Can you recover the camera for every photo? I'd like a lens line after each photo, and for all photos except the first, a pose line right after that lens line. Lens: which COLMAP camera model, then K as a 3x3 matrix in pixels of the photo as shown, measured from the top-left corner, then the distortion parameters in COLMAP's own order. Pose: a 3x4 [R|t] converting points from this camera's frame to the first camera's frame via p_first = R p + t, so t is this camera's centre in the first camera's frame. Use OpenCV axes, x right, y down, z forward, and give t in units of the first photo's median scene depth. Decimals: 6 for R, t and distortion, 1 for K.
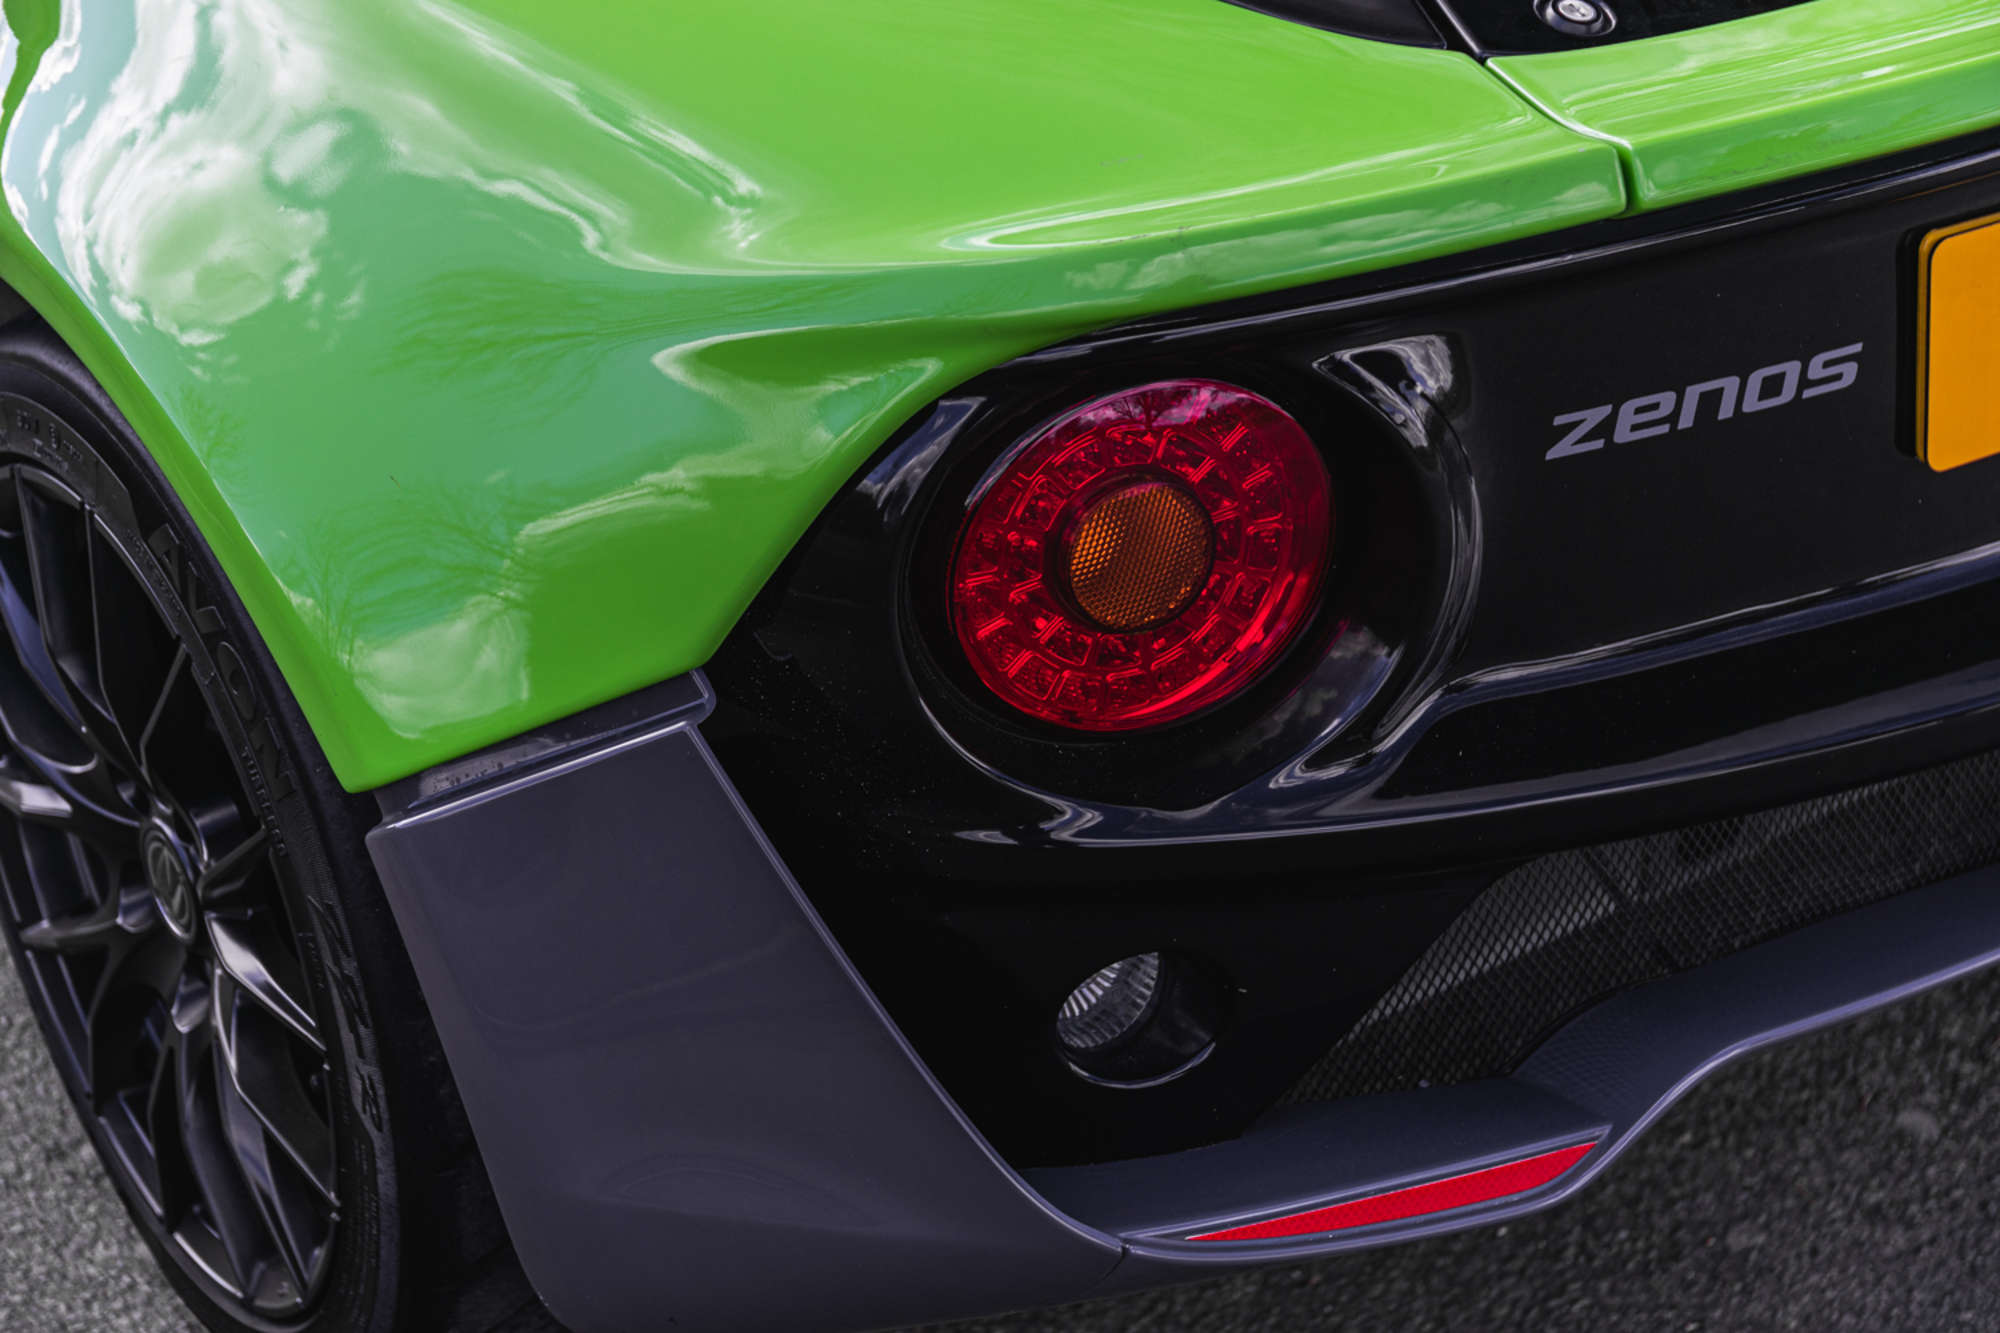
lens RADIAL K [[3609.7, 0, 1000.0], [0, 3609.7, 666.5], [0, 0, 1]] dist [0.019095, -0.304624]
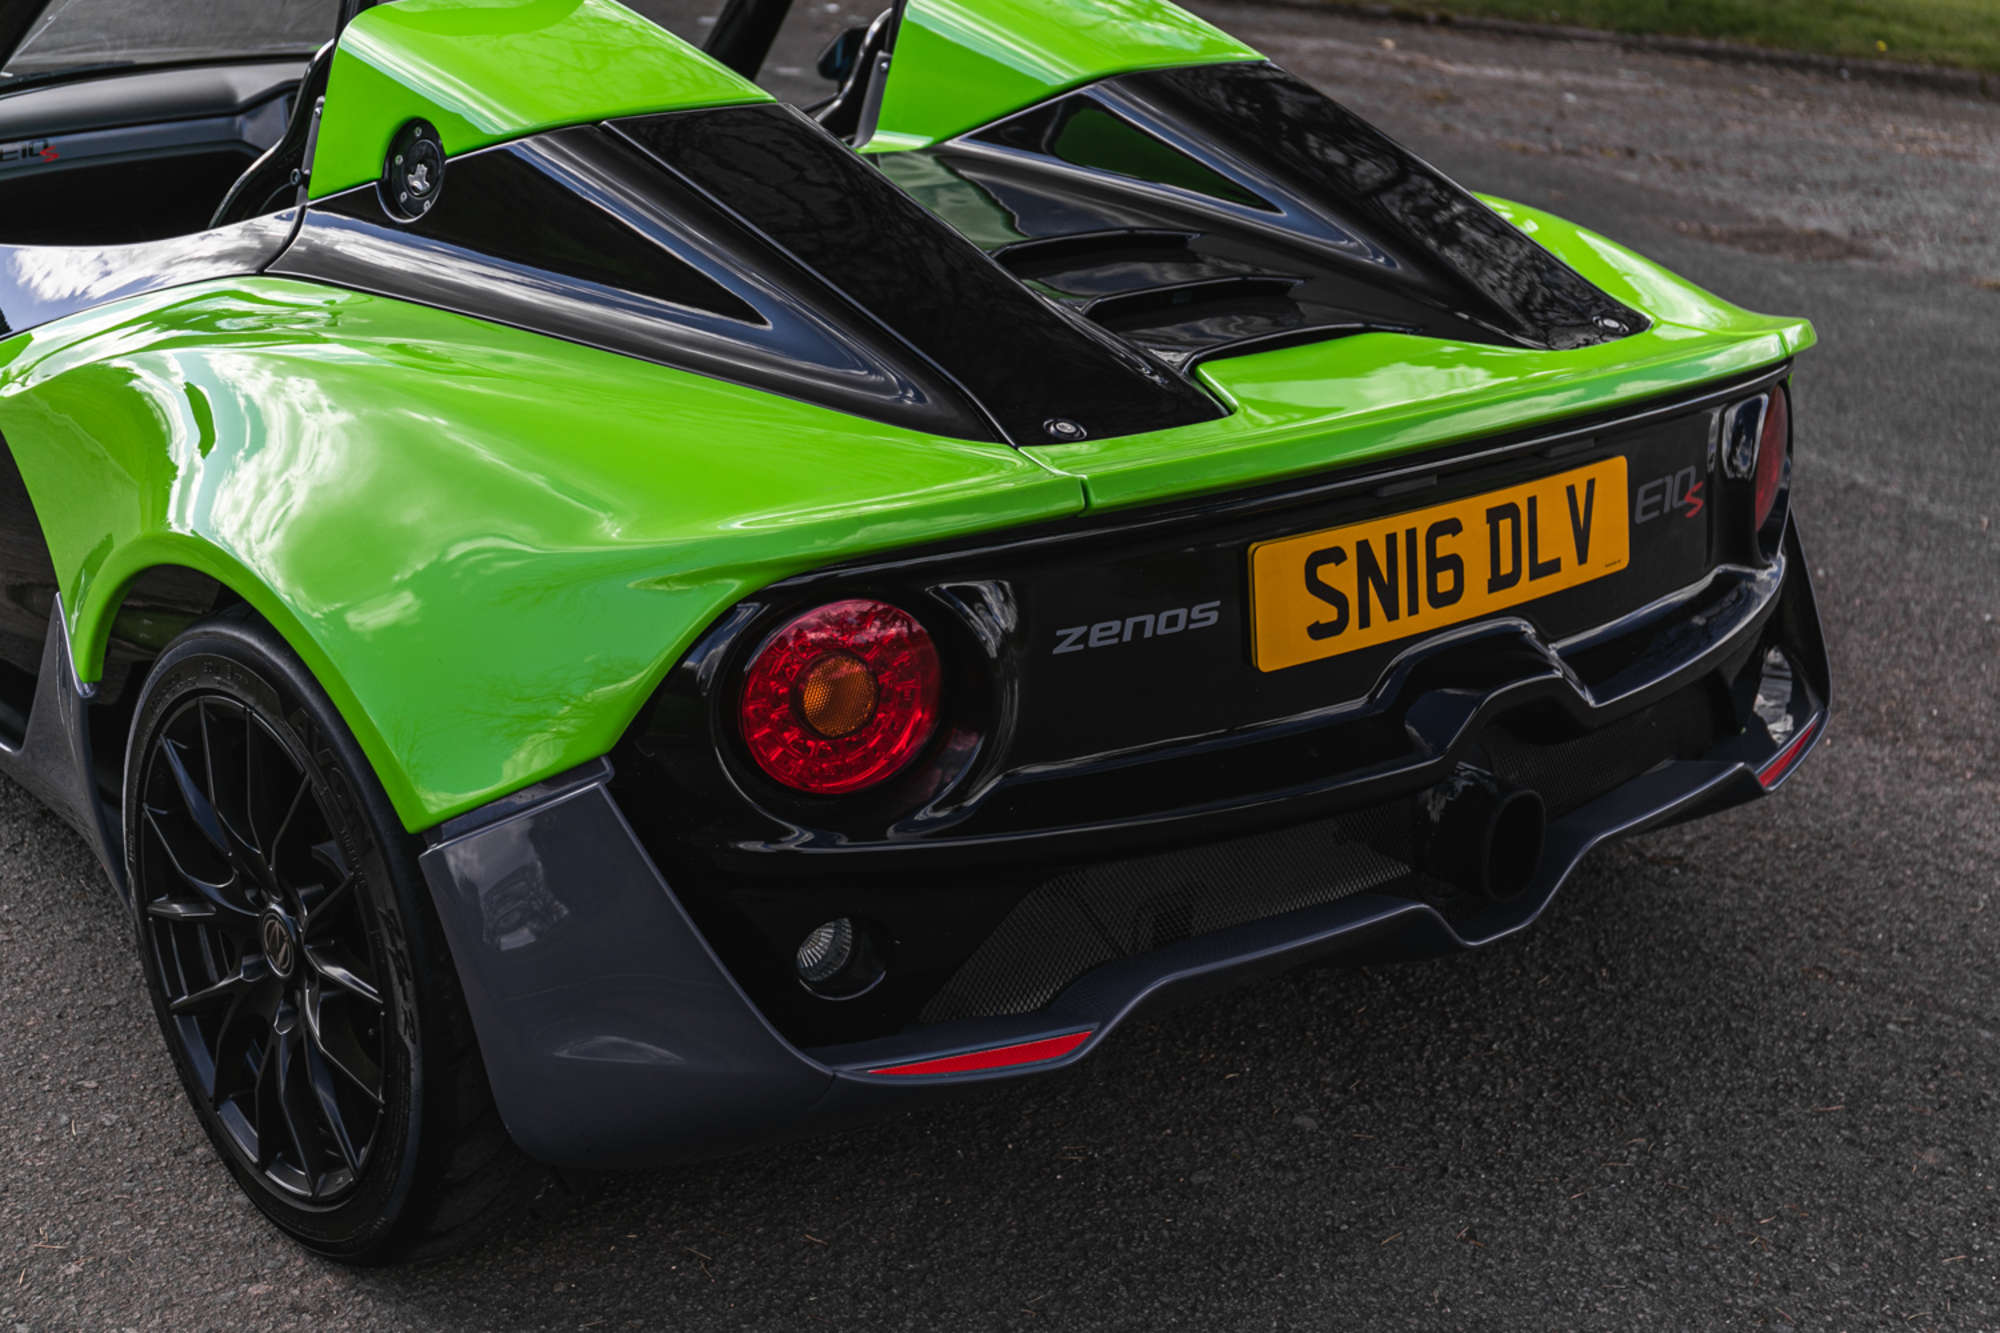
lens RADIAL K [[2861.6, 0, 1000.0], [0, 2861.6, 666.5], [0, 0, 1]] dist [0.007155, -0.067914]
pose [[0.995613, -0.001480, 0.093558, -0.016310], [0.019127, 0.981981, -0.188011, 0.215765], [-0.091594, 0.188975, 0.977701, -0.435937]]
